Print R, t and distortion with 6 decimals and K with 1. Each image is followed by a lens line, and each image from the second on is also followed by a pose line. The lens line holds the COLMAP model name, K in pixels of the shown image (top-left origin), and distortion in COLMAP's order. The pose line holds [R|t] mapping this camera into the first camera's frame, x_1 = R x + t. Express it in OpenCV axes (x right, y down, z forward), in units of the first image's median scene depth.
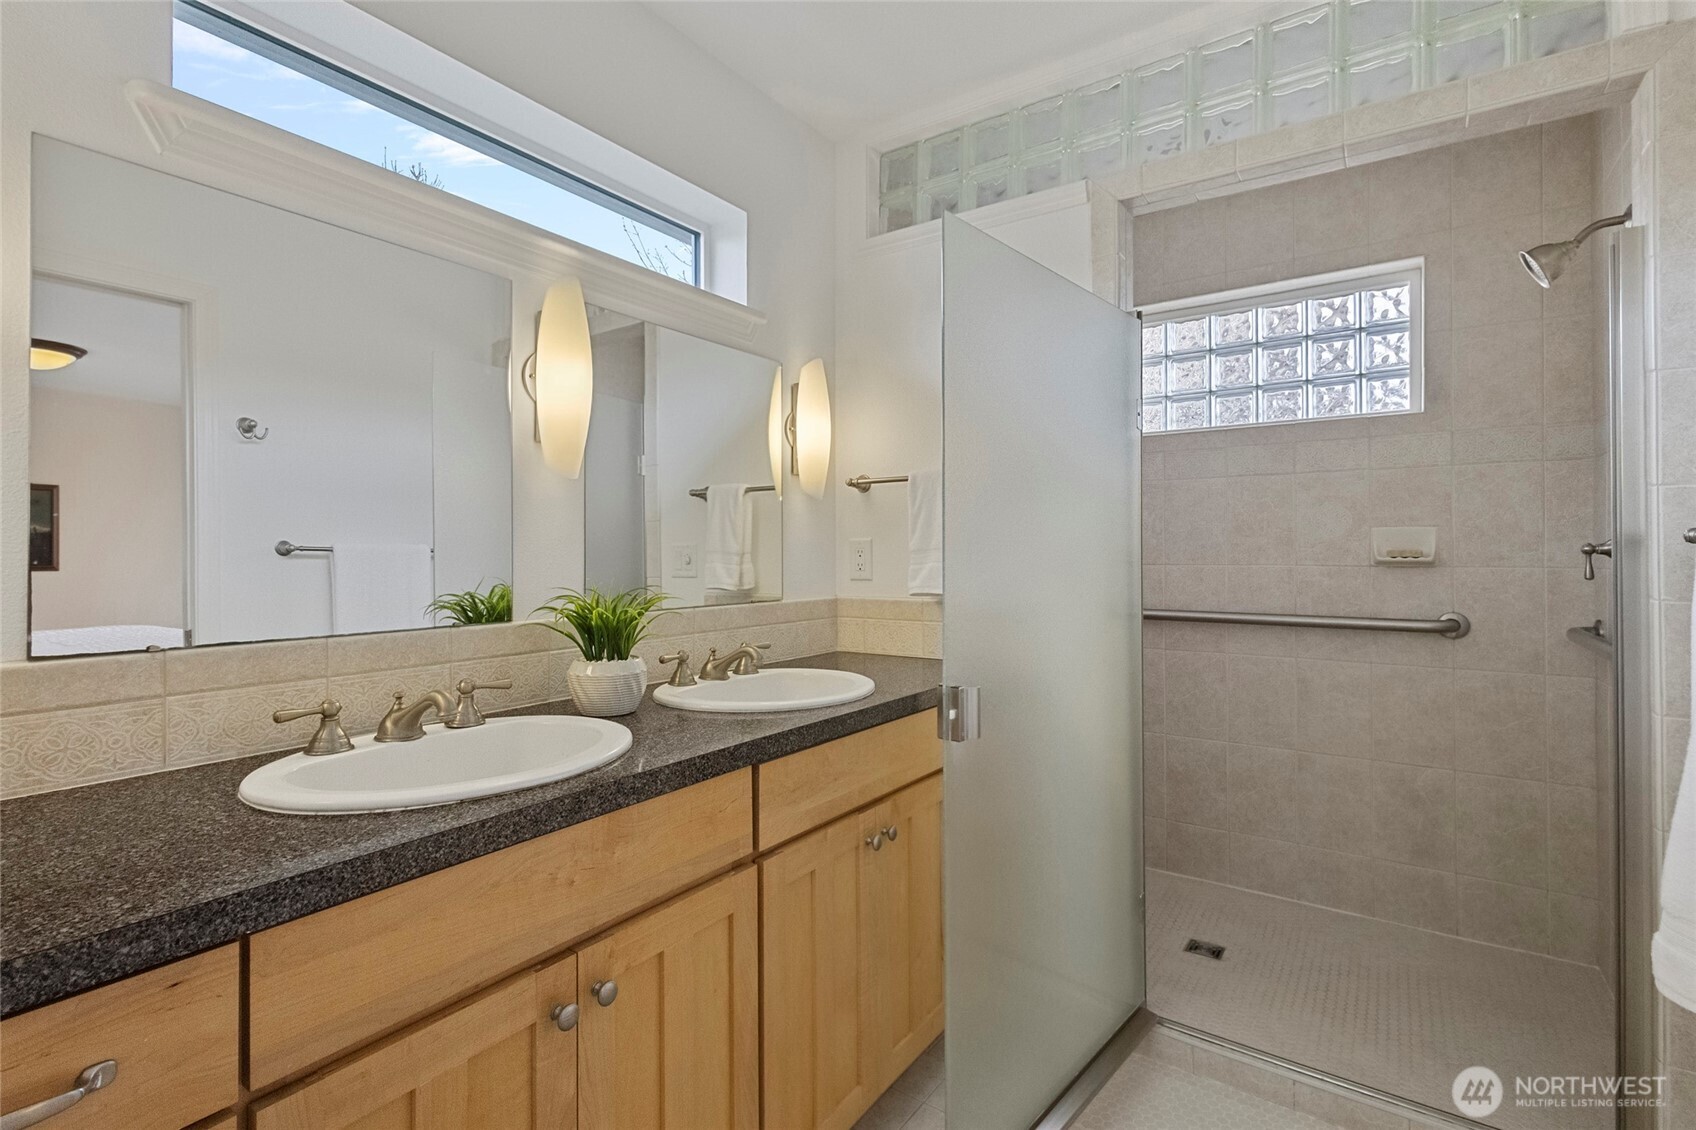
lens RADIAL K [[780.6, 0, 854.7], [0, 780.6, 546.8], [0, 0, 1]] dist [0.000287, 0.000207]
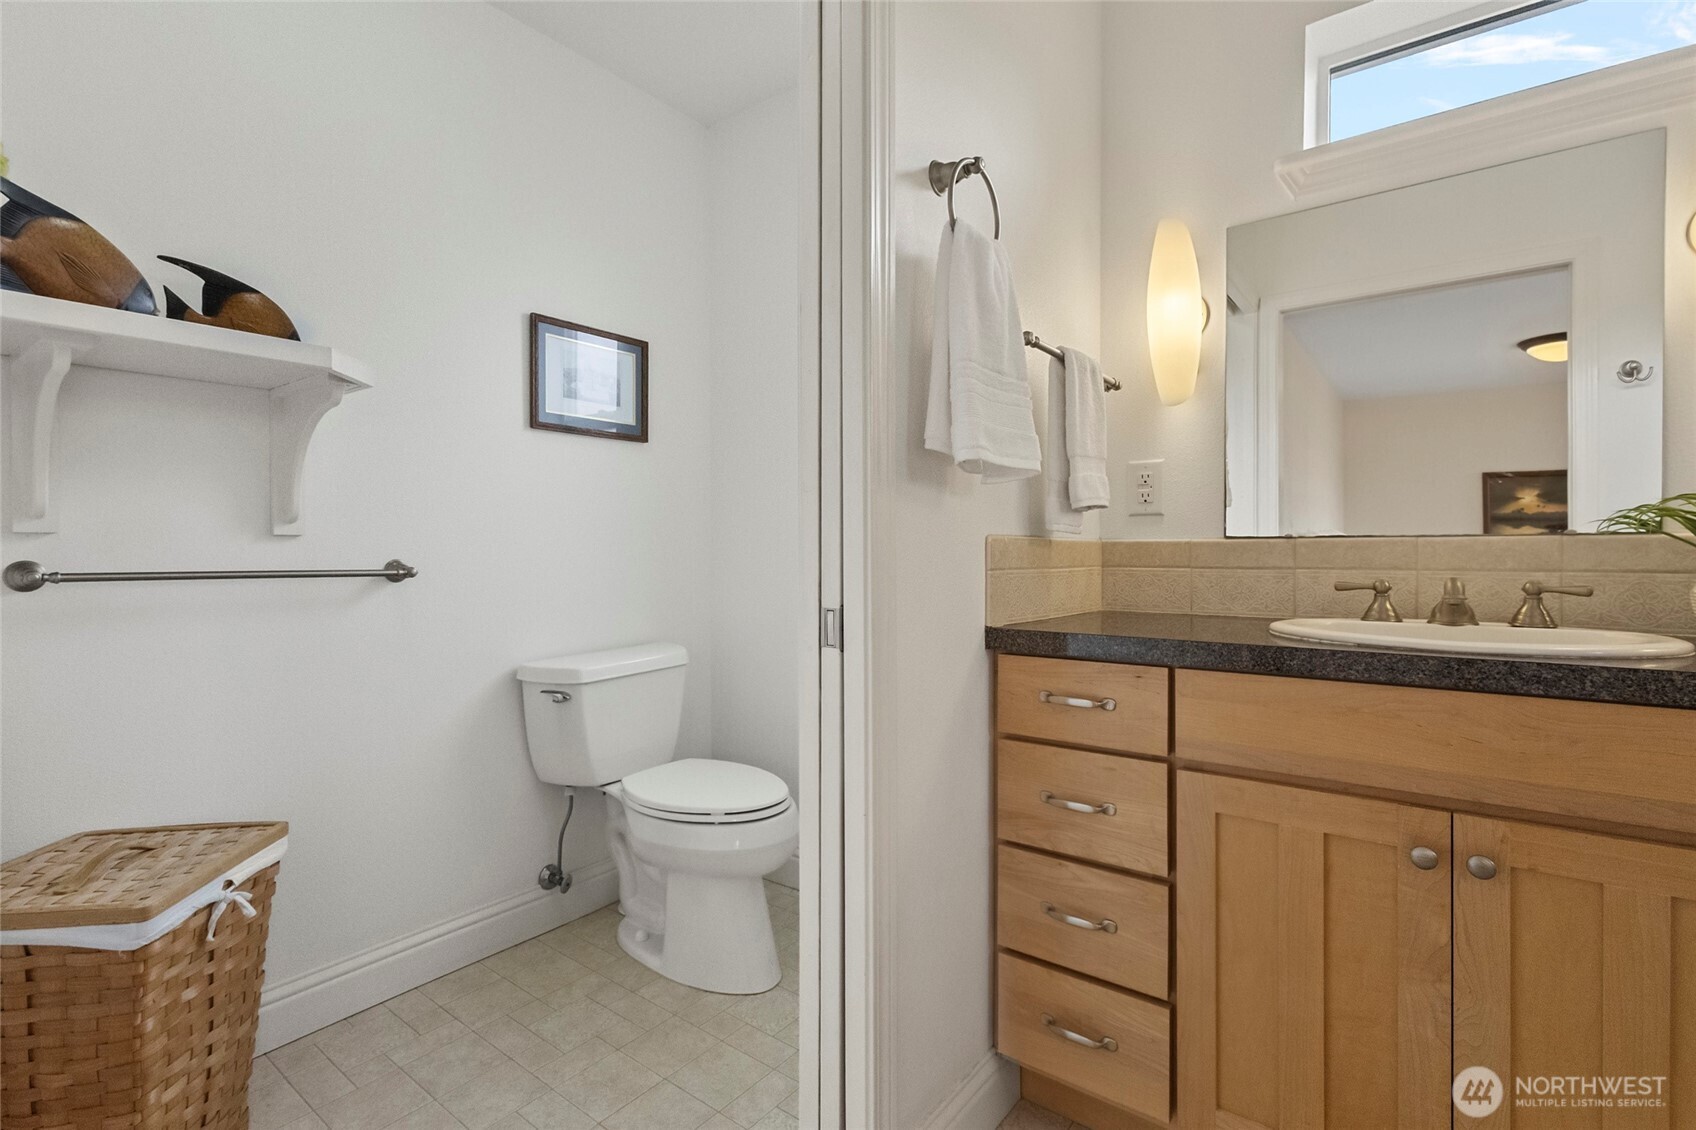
lens RADIAL K [[780.6, 0, 857.0], [0, 780.6, 561.4], [0, 0, 1]] dist [0.000287, 0.000207]
pose [[-0.054048, 0.015641, -0.998416, 0.642265], [0.016378, 0.999757, 0.014776, 0.141202], [0.998404, -0.015554, -0.054291, 0.245700]]
